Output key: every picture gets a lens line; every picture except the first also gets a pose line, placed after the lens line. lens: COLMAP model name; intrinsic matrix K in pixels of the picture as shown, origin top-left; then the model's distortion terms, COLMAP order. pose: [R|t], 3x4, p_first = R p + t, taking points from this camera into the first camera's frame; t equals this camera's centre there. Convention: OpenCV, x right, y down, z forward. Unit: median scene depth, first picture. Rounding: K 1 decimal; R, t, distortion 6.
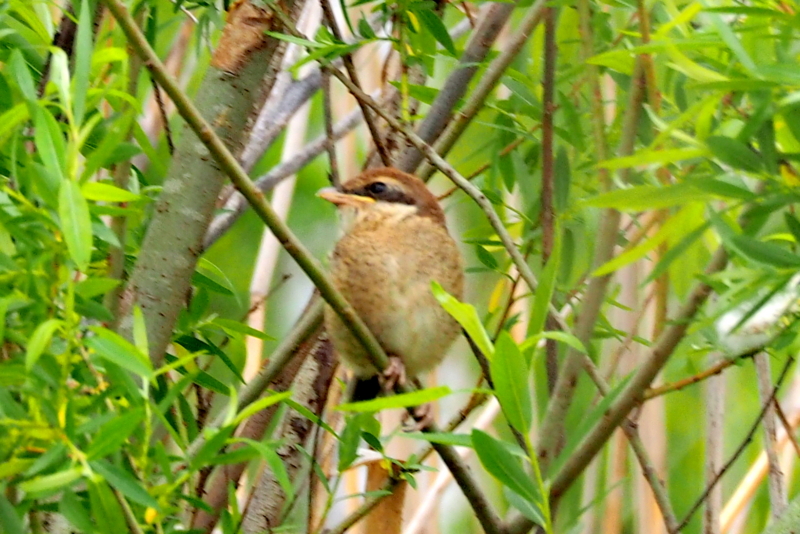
lens RADIAL K [[2944.9, 0, 400.0], [0, 2944.9, 267.0], [0, 0, 1]] dist [-0.131092, -2.814332]
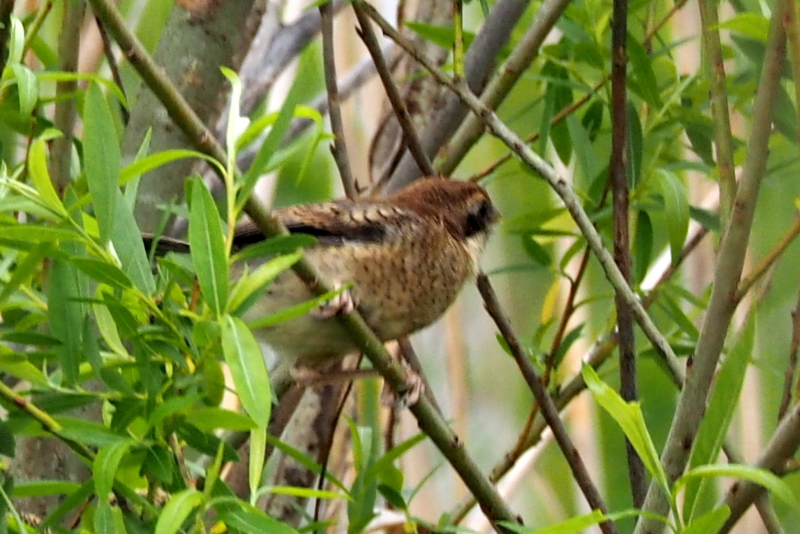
lens RADIAL K [[2944.9, 0, 400.0], [0, 2944.9, 267.0], [0, 0, 1]] dist [-0.131092, -2.814332]
pose [[0.999916, -0.011462, -0.005997, -0.002131], [0.011593, 0.999684, 0.022299, -0.017052], [0.005739, -0.022367, 0.999733, 0.235926]]
